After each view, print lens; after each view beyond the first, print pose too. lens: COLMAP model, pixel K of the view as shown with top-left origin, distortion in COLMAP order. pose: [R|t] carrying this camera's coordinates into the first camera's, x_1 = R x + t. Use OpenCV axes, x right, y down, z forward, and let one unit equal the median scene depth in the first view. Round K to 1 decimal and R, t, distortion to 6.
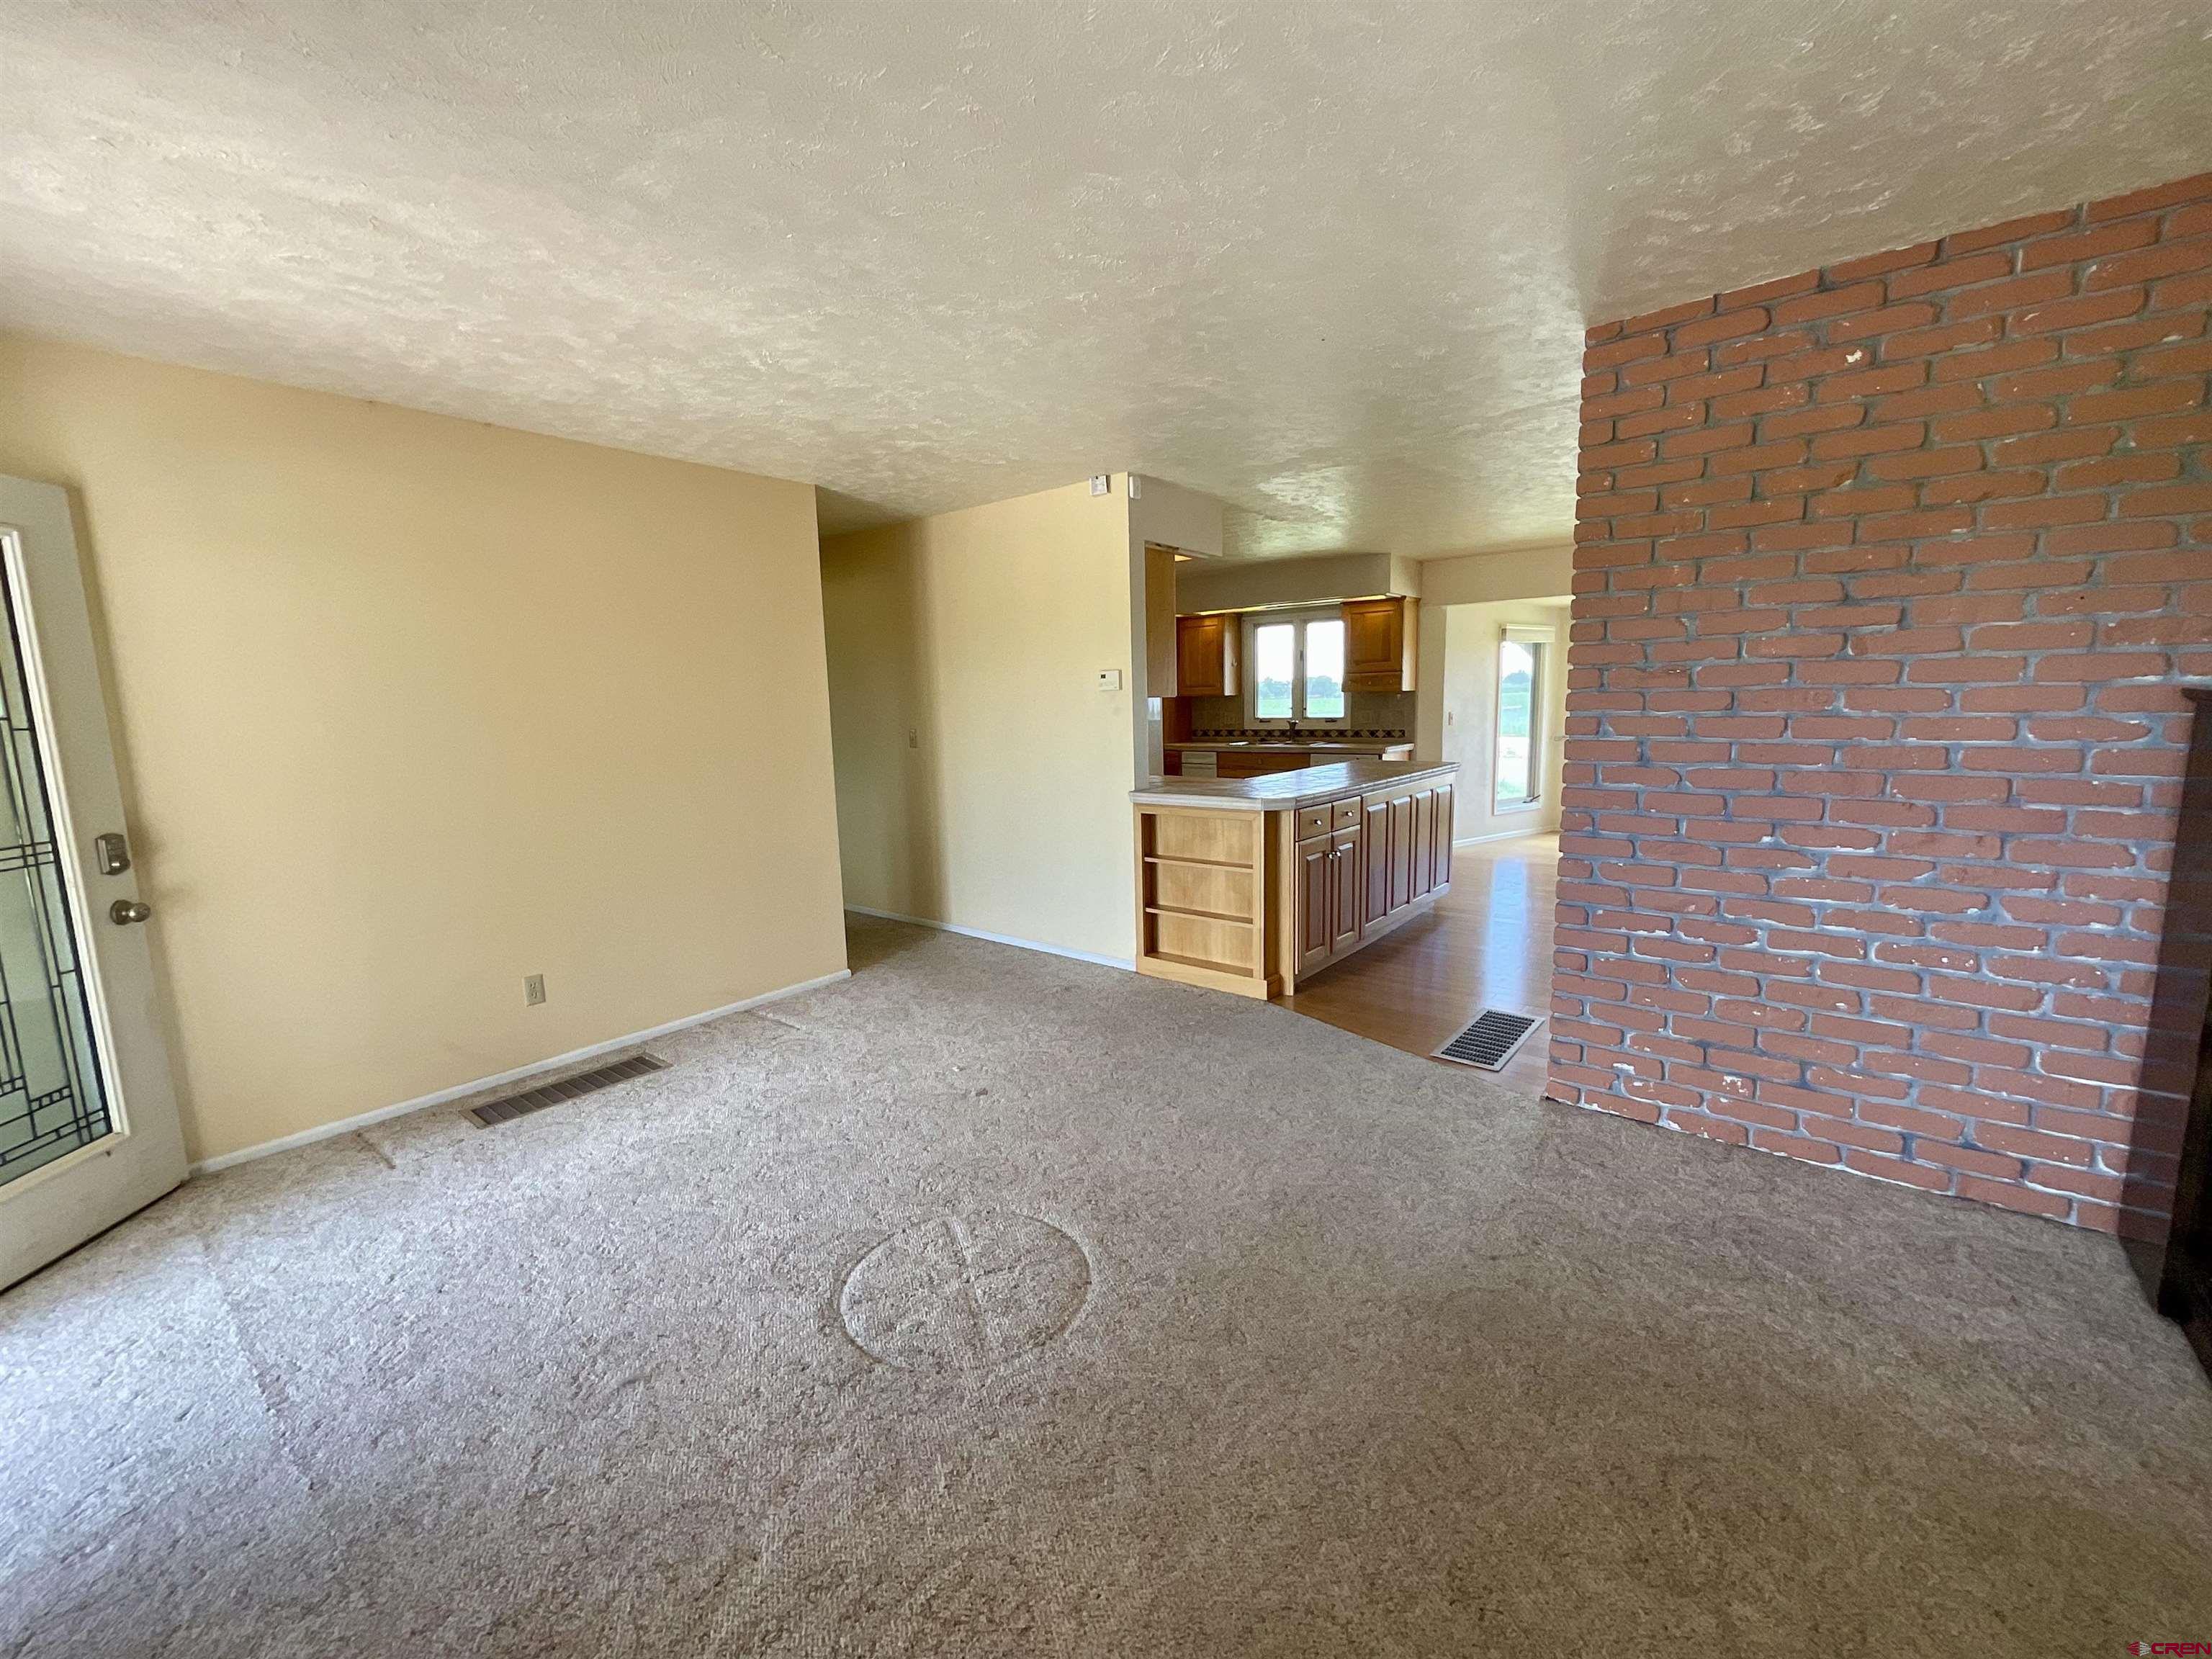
lens RADIAL K [[895.1, 0, 1102.3], [0, 895.1, 827.4], [0, 0, 1]] dist [0.002214, 0.000137]
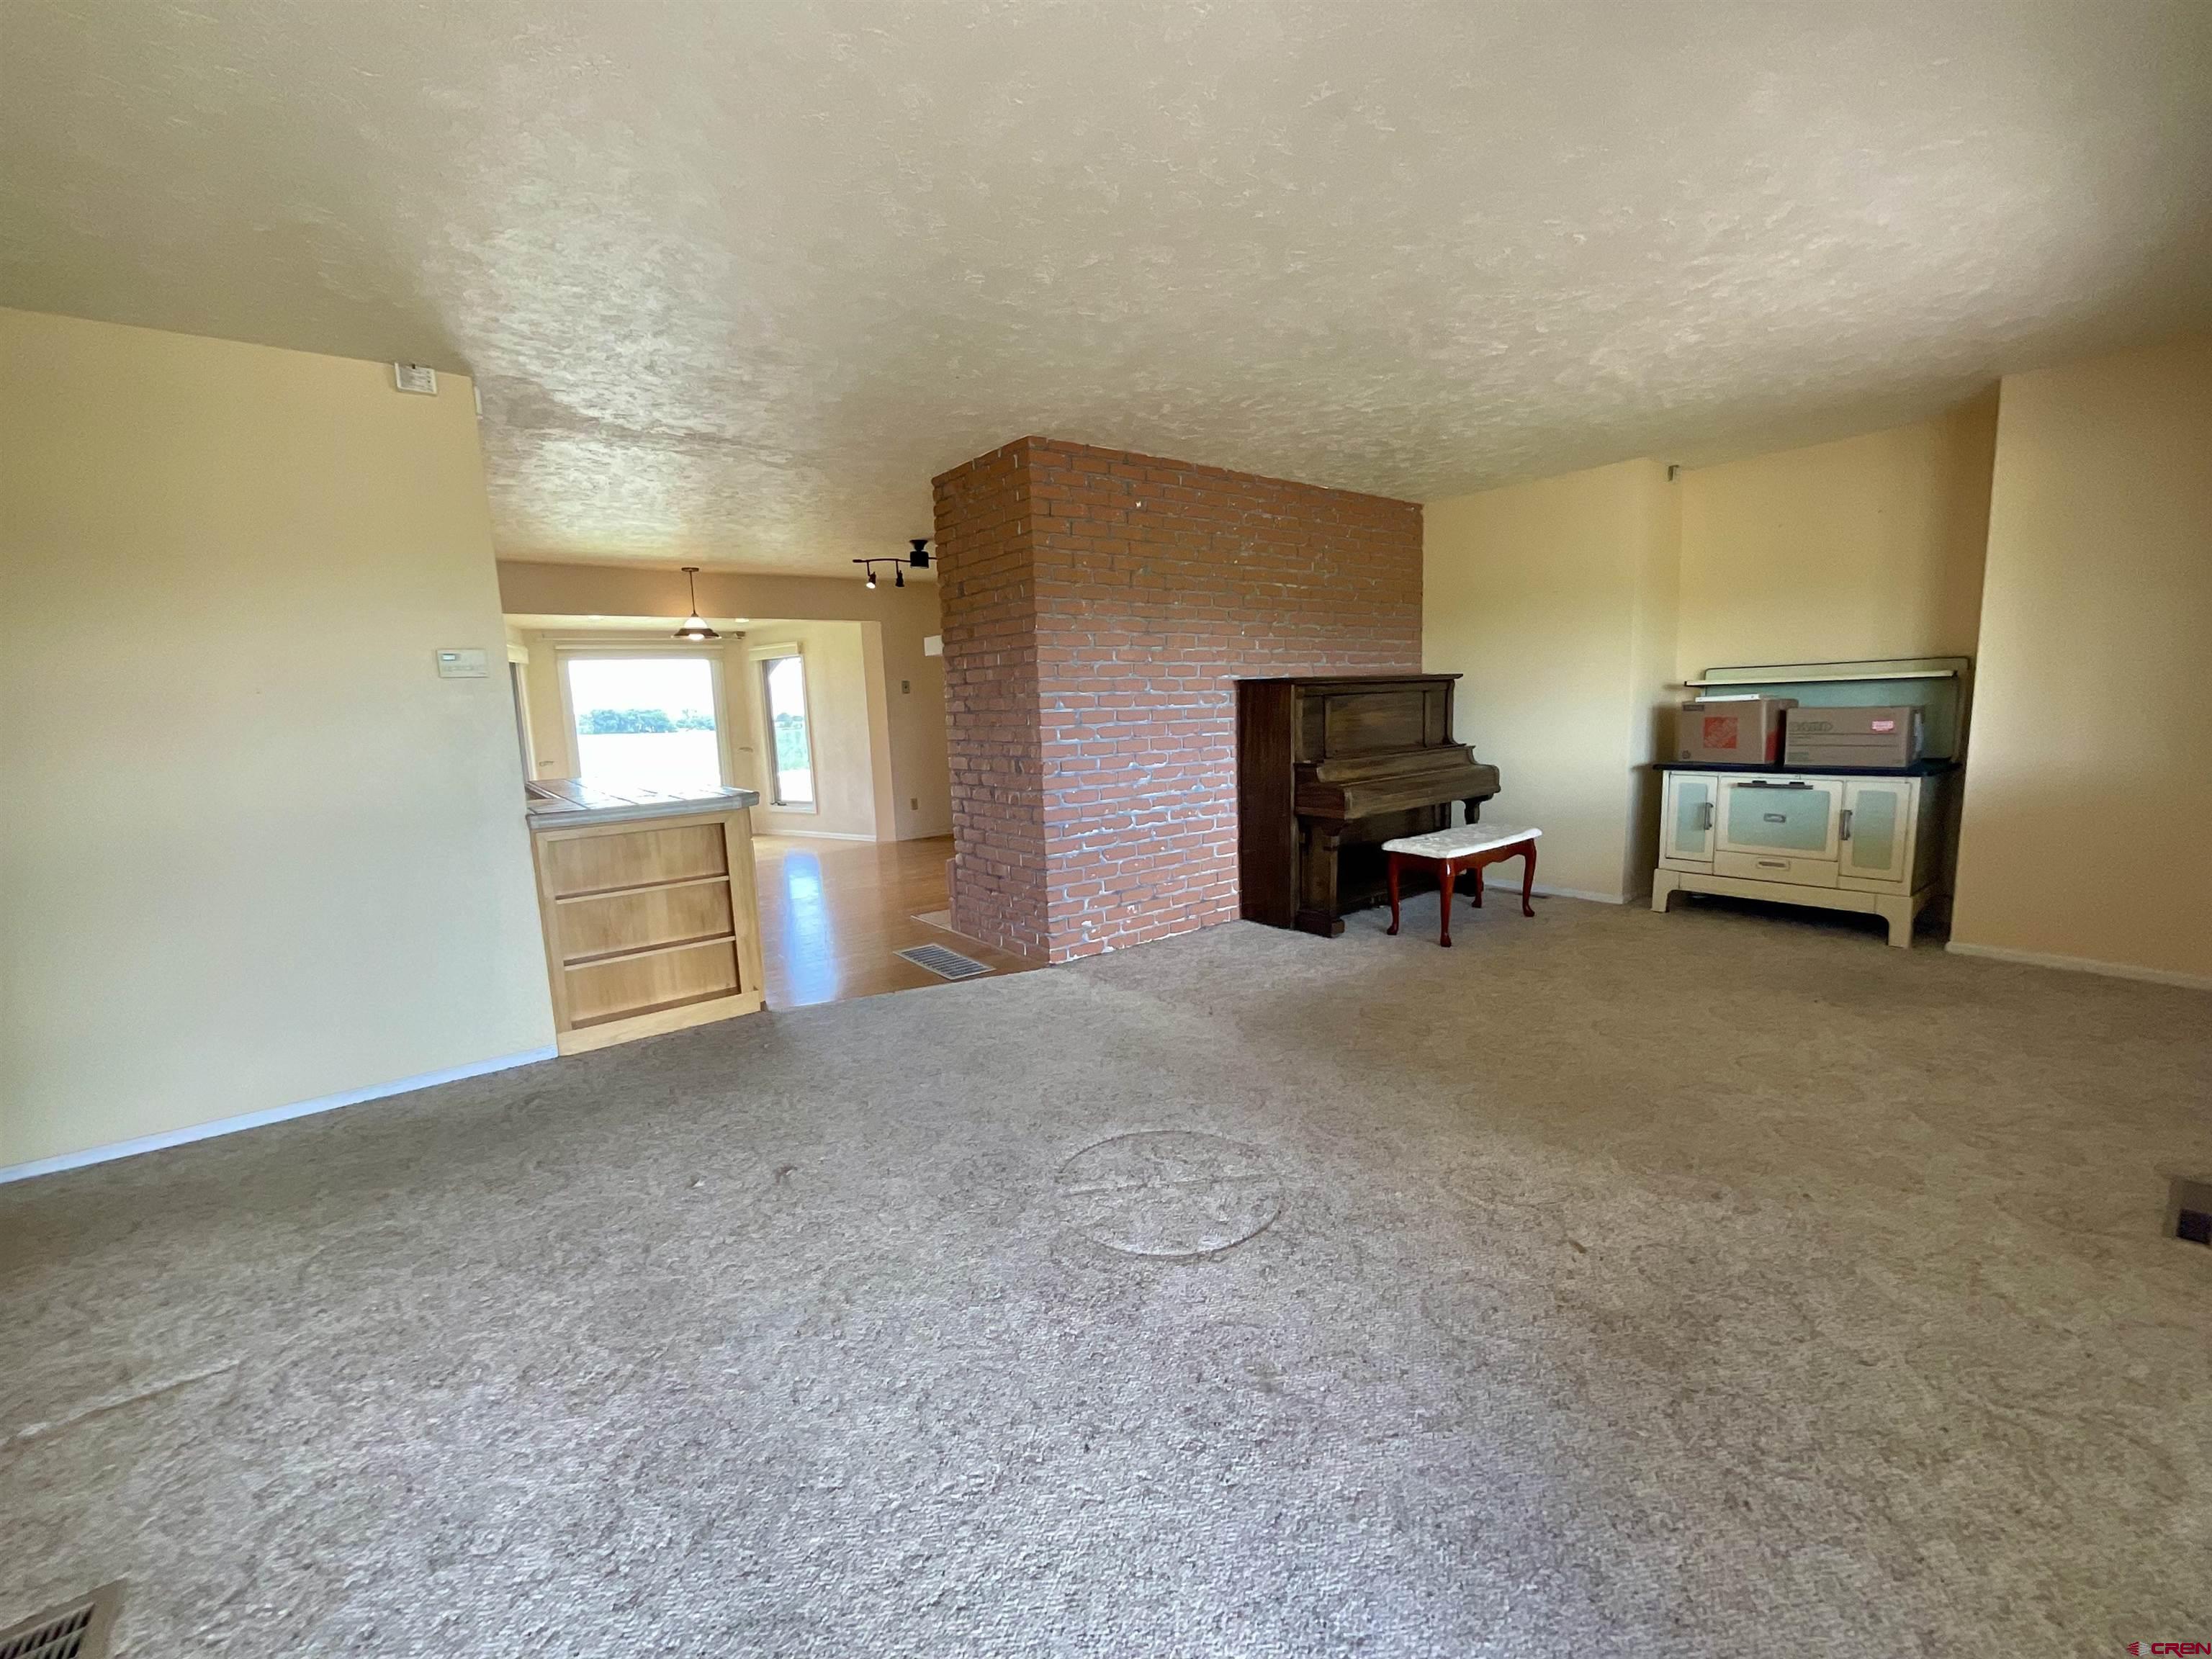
lens RADIAL K [[895.1, 0, 1102.3], [0, 895.1, 827.4], [0, 0, 1]] dist [0.002214, 0.000137]
pose [[0.234014, -0.117127, 0.965152, -0.564243], [0.169682, 0.982401, 0.078078, -0.006985], [-0.957312, 0.145498, 0.249769, 0.360946]]
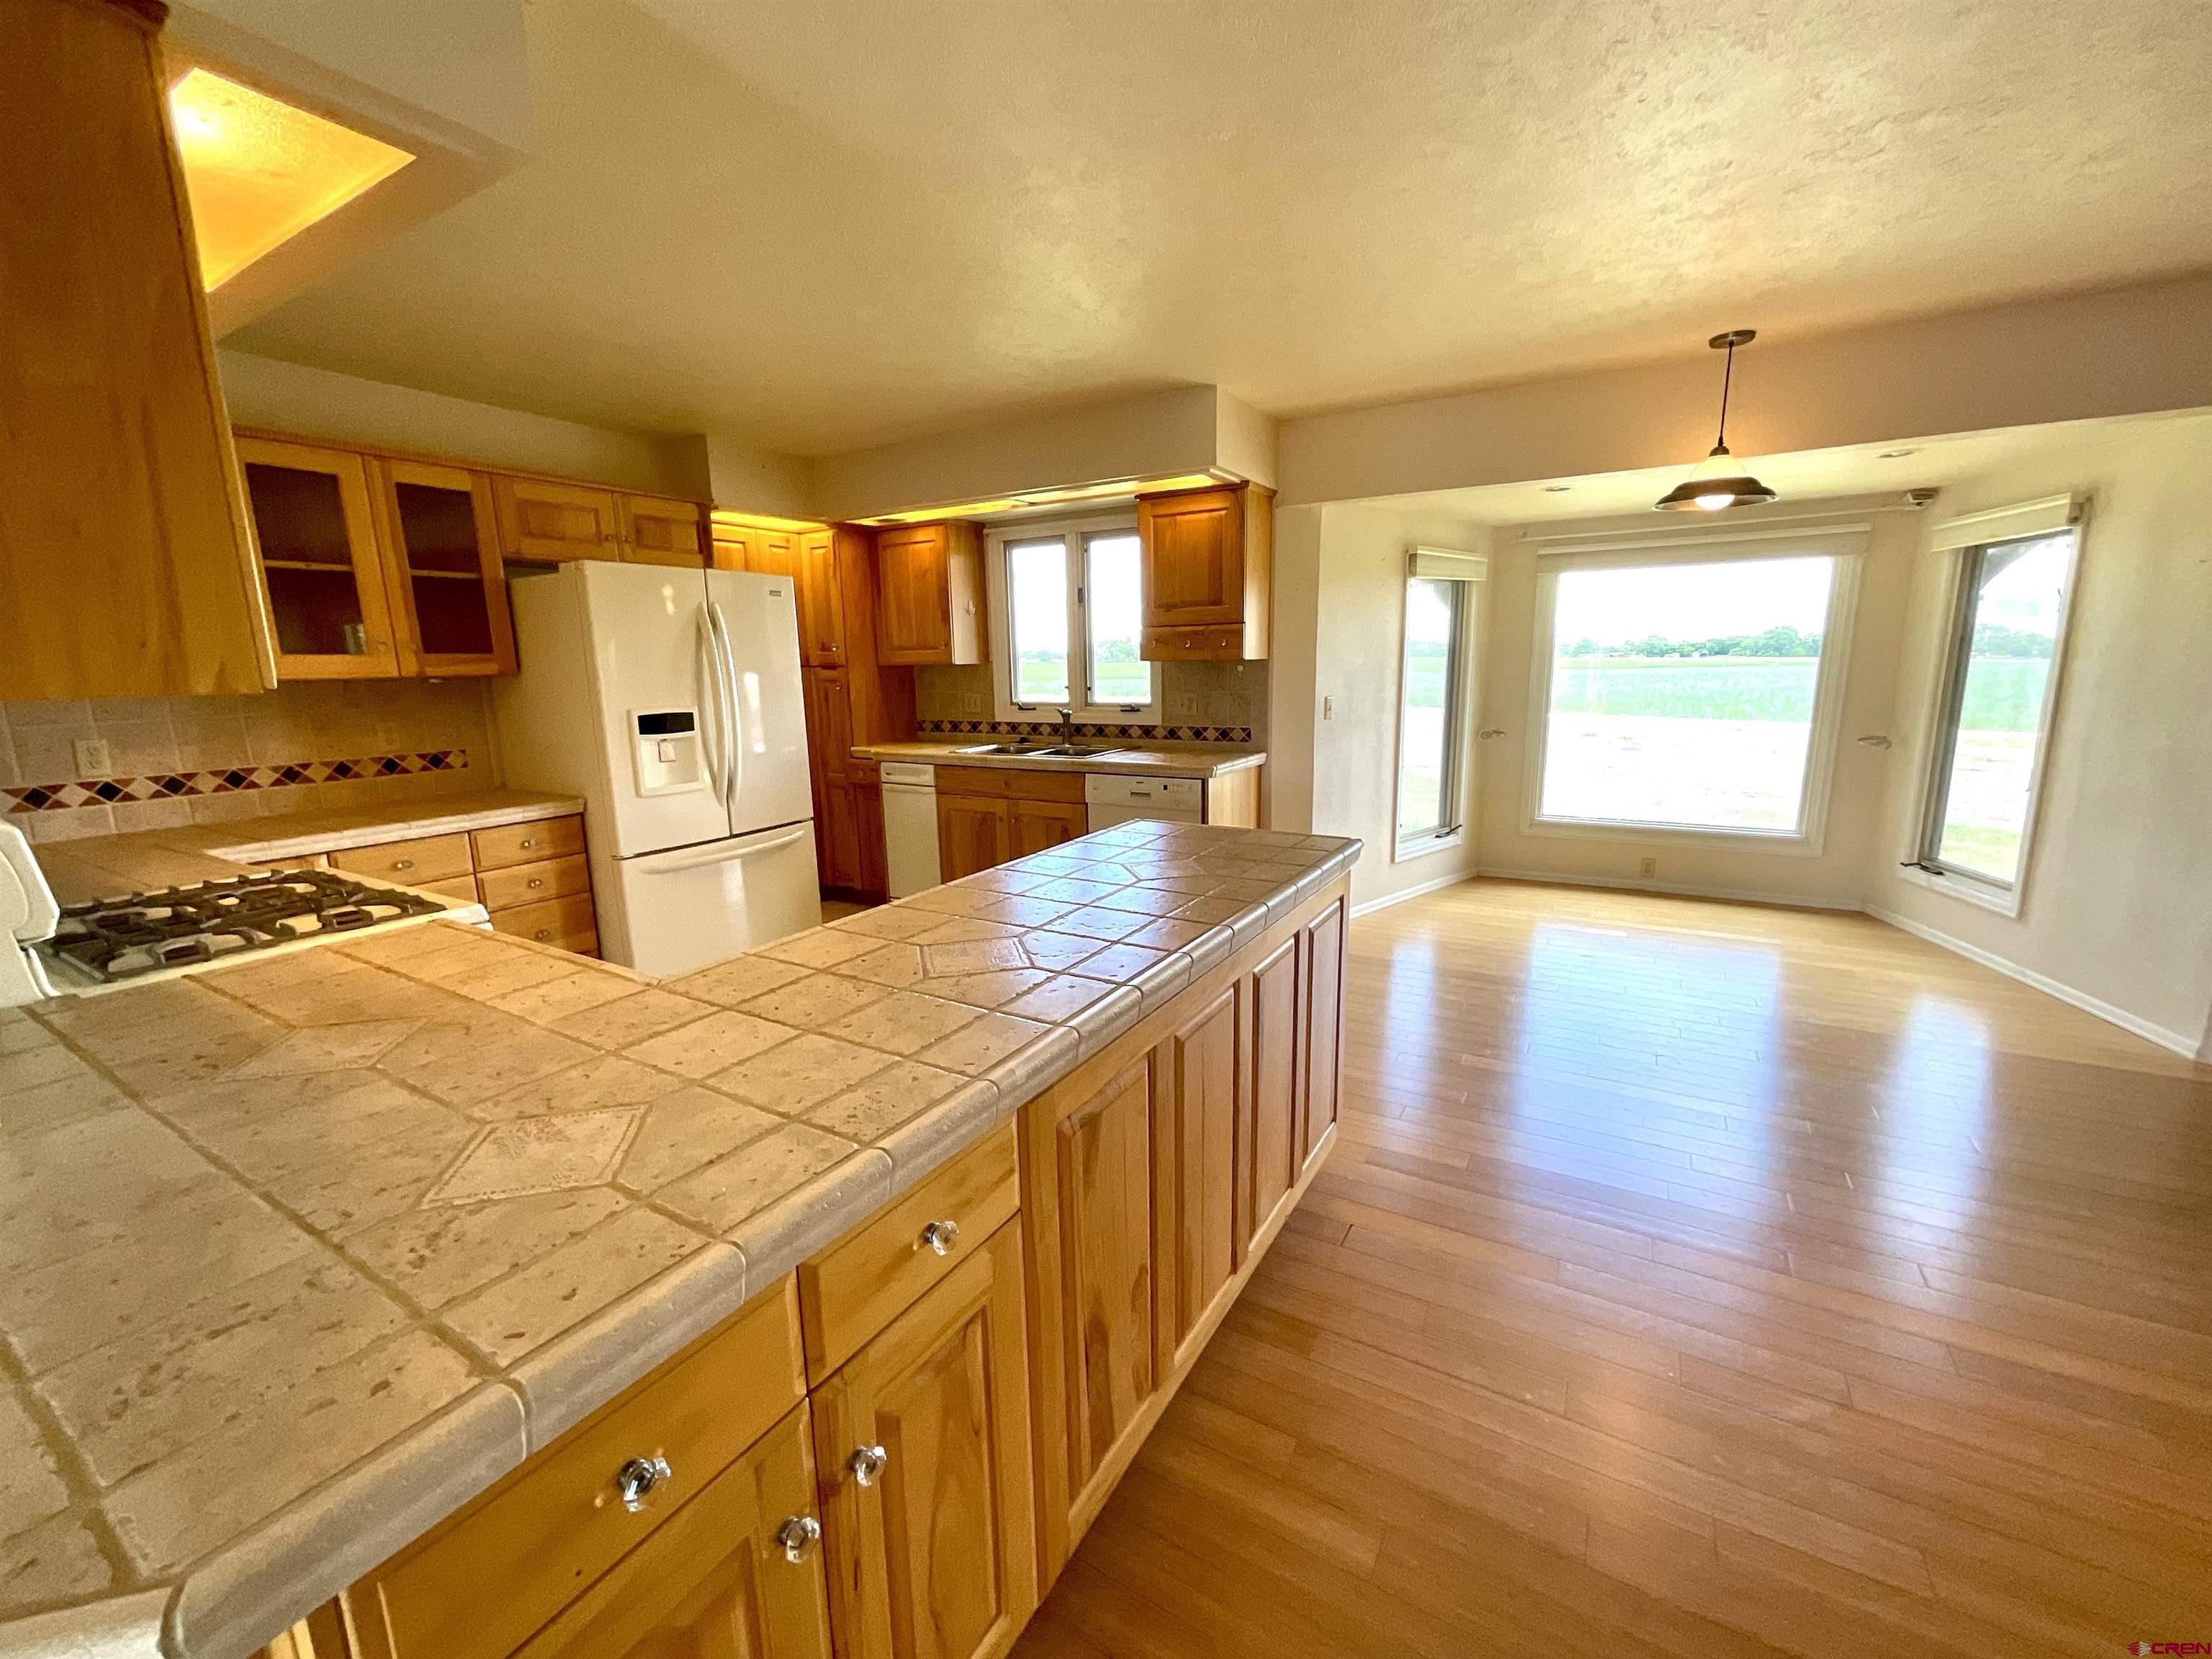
lens RADIAL K [[895.1, 0, 1102.3], [0, 895.1, 827.4], [0, 0, 1]] dist [0.002214, 0.000137]
pose [[0.990192, -0.020517, 0.138198, 0.283692], [0.014572, 0.998930, 0.043890, -0.124982], [-0.138951, -0.041446, 0.989432, 0.773243]]
